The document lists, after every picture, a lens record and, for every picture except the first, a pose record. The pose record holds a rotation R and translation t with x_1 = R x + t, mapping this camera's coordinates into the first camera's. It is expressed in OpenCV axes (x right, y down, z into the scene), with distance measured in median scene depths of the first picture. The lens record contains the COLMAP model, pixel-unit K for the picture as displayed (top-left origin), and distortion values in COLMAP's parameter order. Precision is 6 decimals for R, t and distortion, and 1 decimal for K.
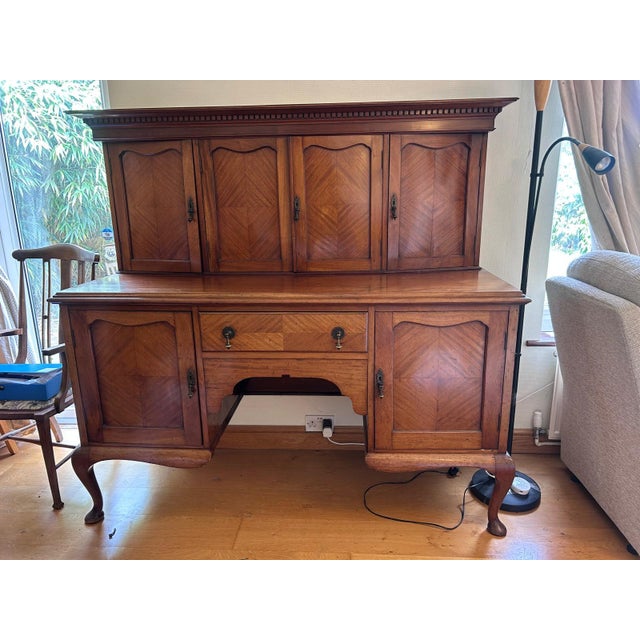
lens RADIAL K [[483.6, 0, 321.5], [0, 483.6, 320.2], [0, 0, 1]] dist [0.063964, -0.075016]
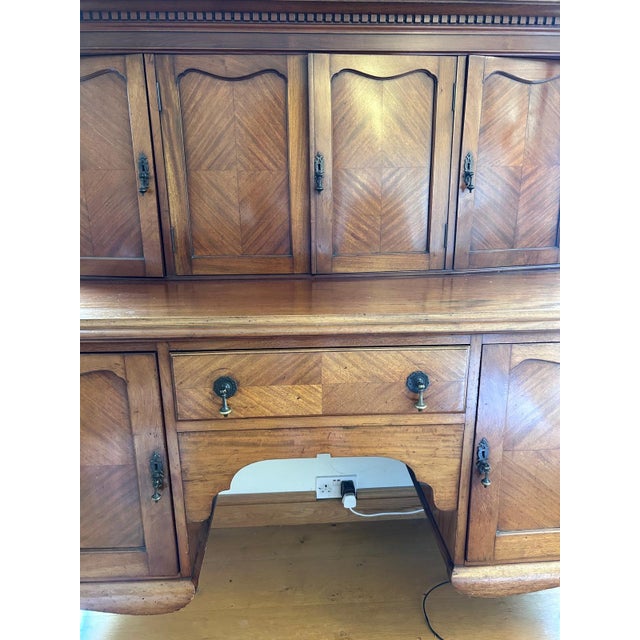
lens RADIAL K [[486.8, 0, 320.0], [0, 486.8, 320.0], [0, 0, 1]] dist [0.046371, -0.051258]
pose [[0.993007, -0.023568, 0.115678, -0.130976], [0.021638, 0.999605, 0.017913, -0.053846], [-0.116055, -0.015285, 0.993125, 0.382157]]
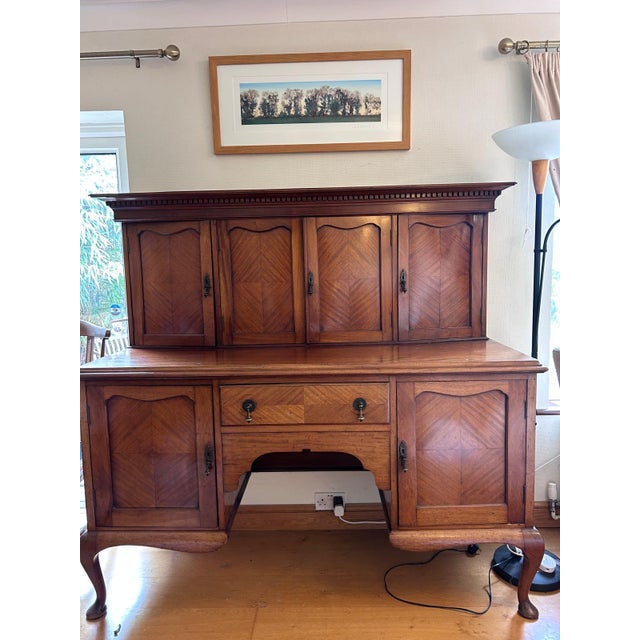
lens RADIAL K [[483.4, 0, 316.9], [0, 483.4, 320.2], [0, 0, 1]] dist [0.063042, -0.072877]
pose [[0.999199, -0.010823, 0.038533, -0.080003], [0.016486, 0.988578, -0.149805, 0.003172], [-0.036472, 0.150320, 0.987964, -0.009583]]
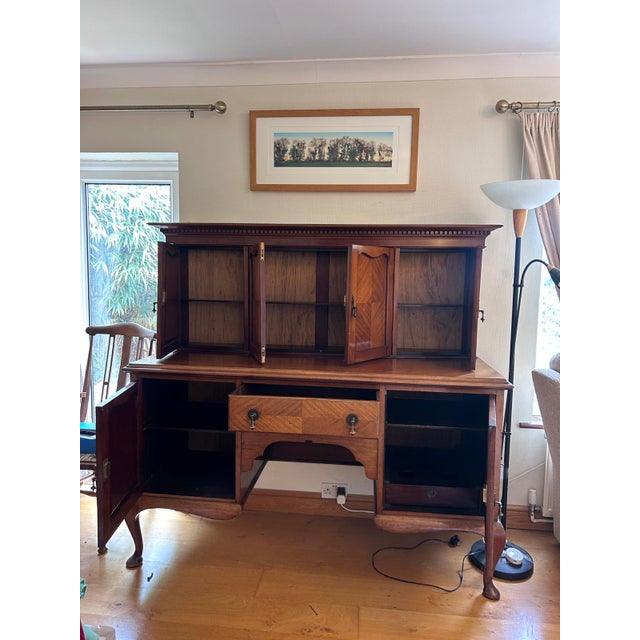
lens RADIAL K [[486.8, 0, 320.0], [0, 486.8, 320.0], [0, 0, 1]] dist [0.046371, -0.051258]
pose [[0.998492, 0.039627, -0.037984, -0.011854], [-0.045255, 0.985905, -0.161071, 0.012154], [0.031066, 0.162547, 0.986212, -0.211152]]
